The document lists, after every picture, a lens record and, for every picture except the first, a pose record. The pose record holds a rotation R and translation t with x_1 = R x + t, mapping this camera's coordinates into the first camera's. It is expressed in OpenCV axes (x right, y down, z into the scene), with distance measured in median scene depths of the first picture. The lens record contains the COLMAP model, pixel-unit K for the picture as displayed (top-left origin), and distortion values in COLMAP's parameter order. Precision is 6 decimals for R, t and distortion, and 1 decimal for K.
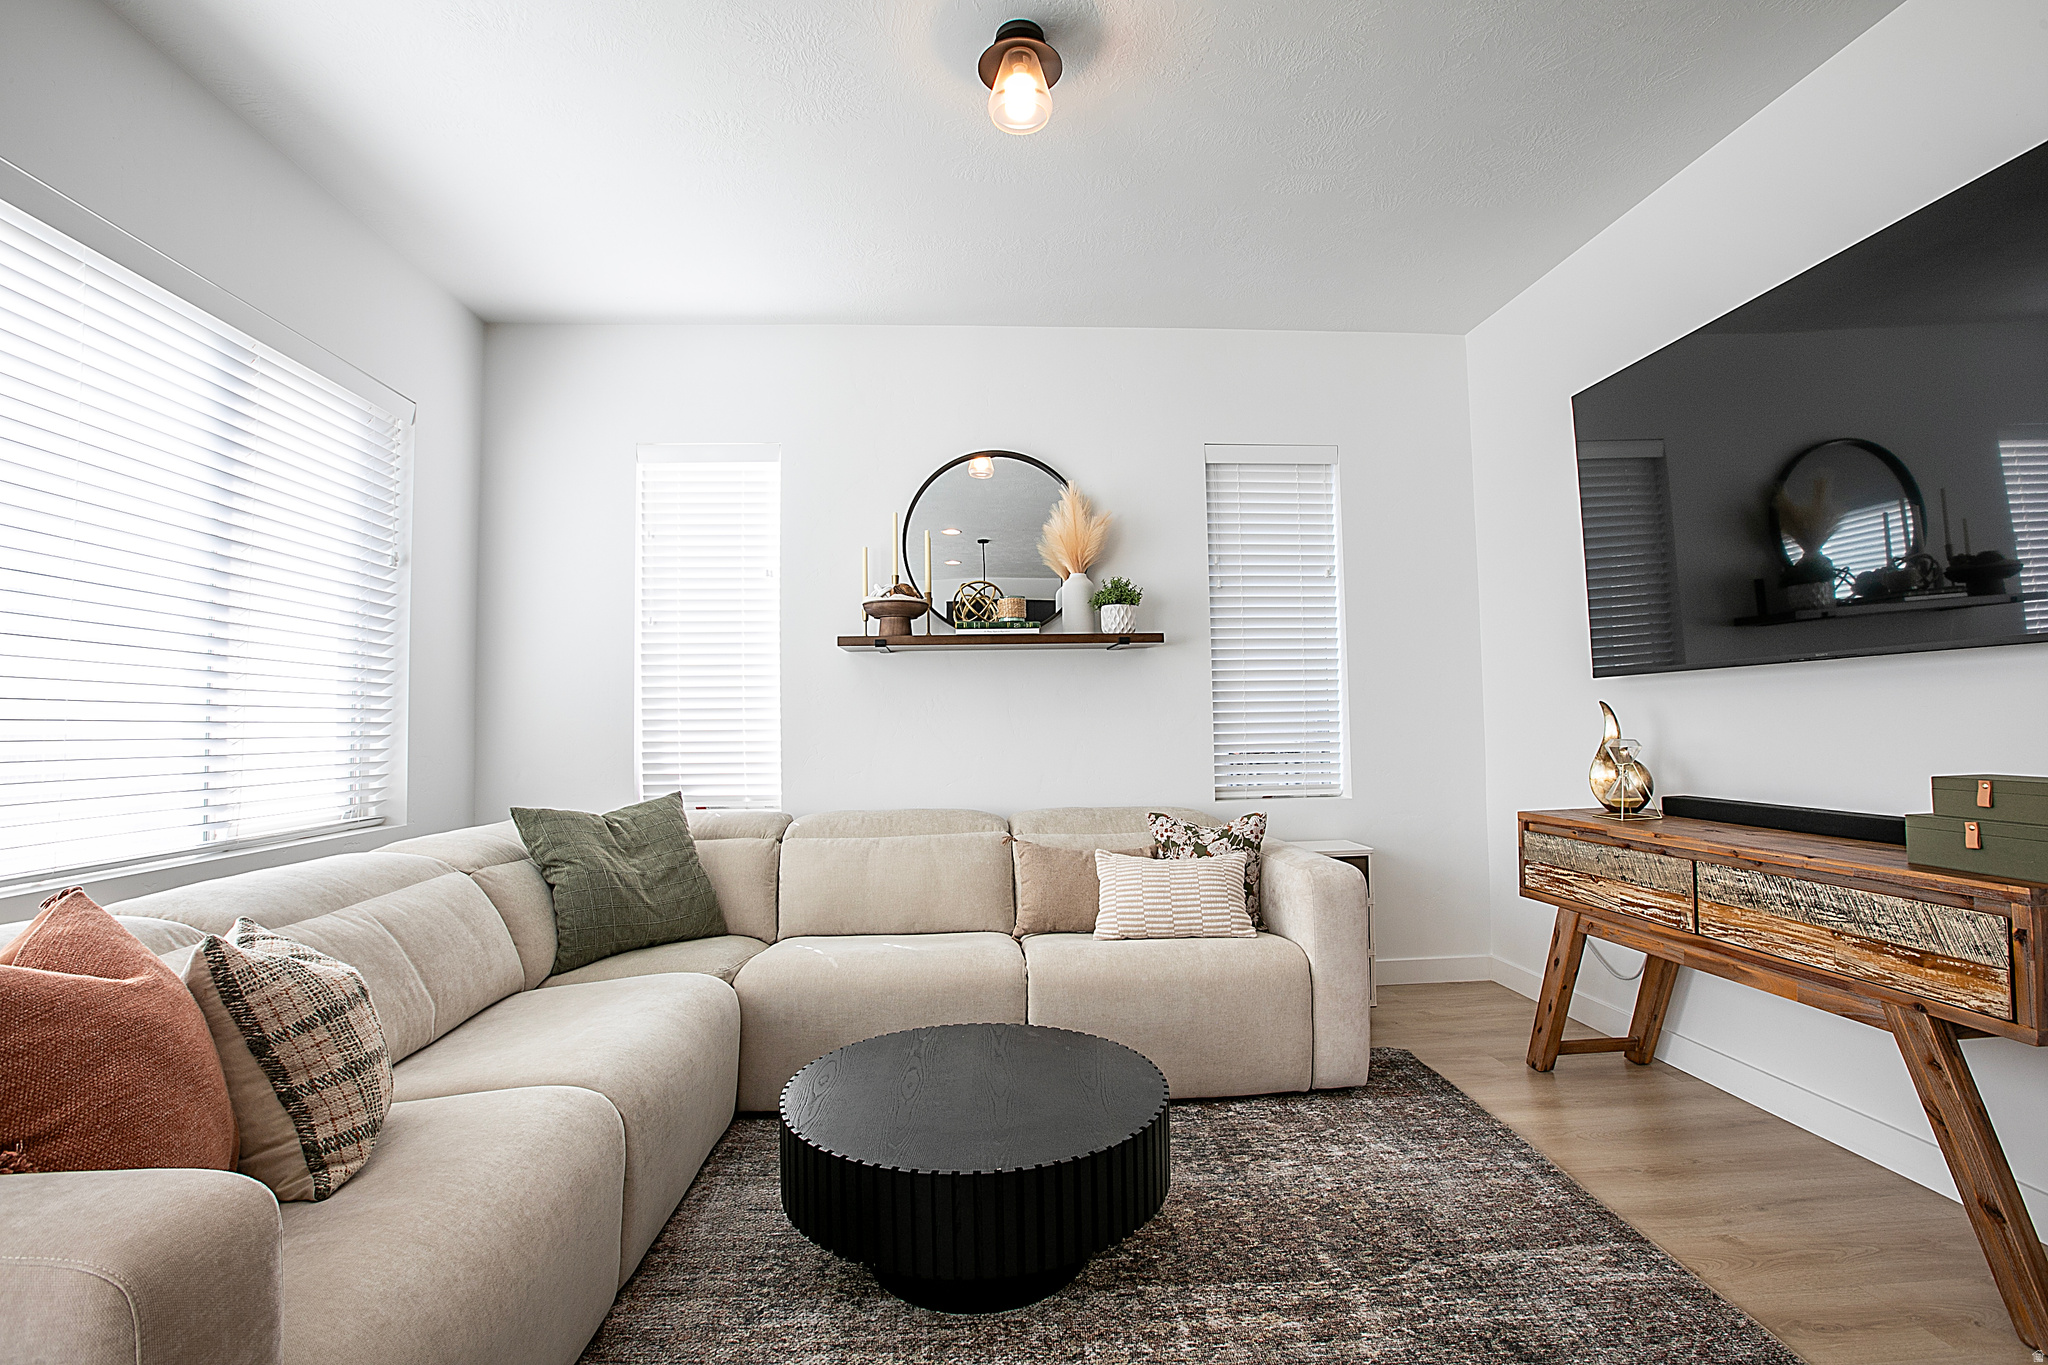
lens RADIAL K [[924.2, 0, 1024.0], [0, 924.2, 682.5], [0, 0, 1]] dist [-0.063482, 0.023385]
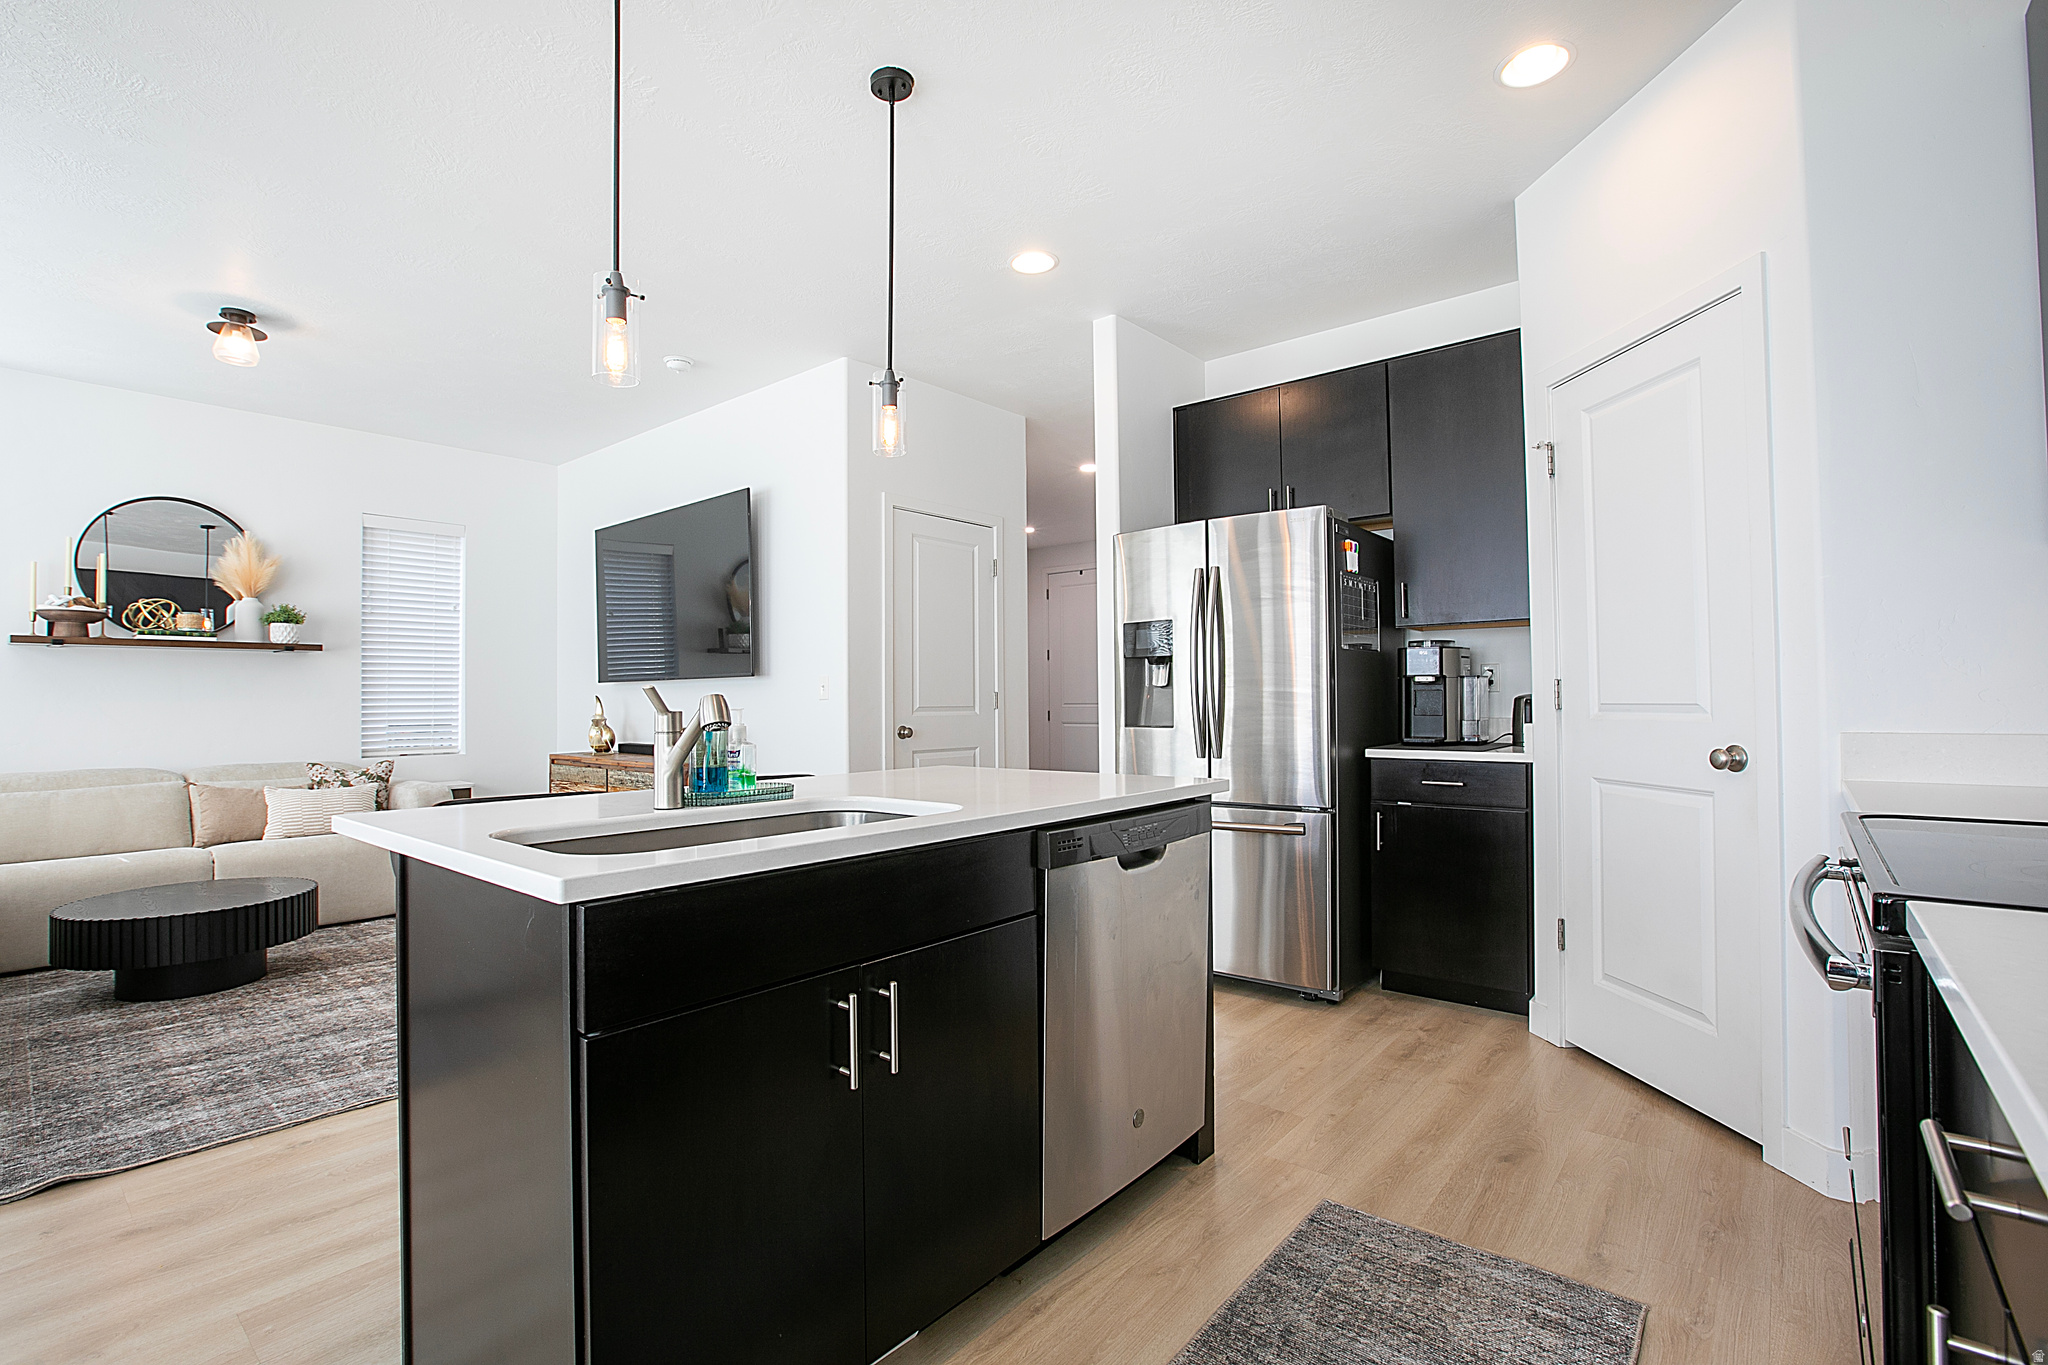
lens RADIAL K [[913.4, 0, 1024.0], [0, 913.4, 682.5], [0, 0, 1]] dist [-0.058689, 0.017463]
pose [[0.683514, 0.022232, 0.729598, -0.145636], [-0.035154, 0.999379, 0.002480, -0.045098], [-0.729090, -0.027343, 0.683871, -1.006889]]
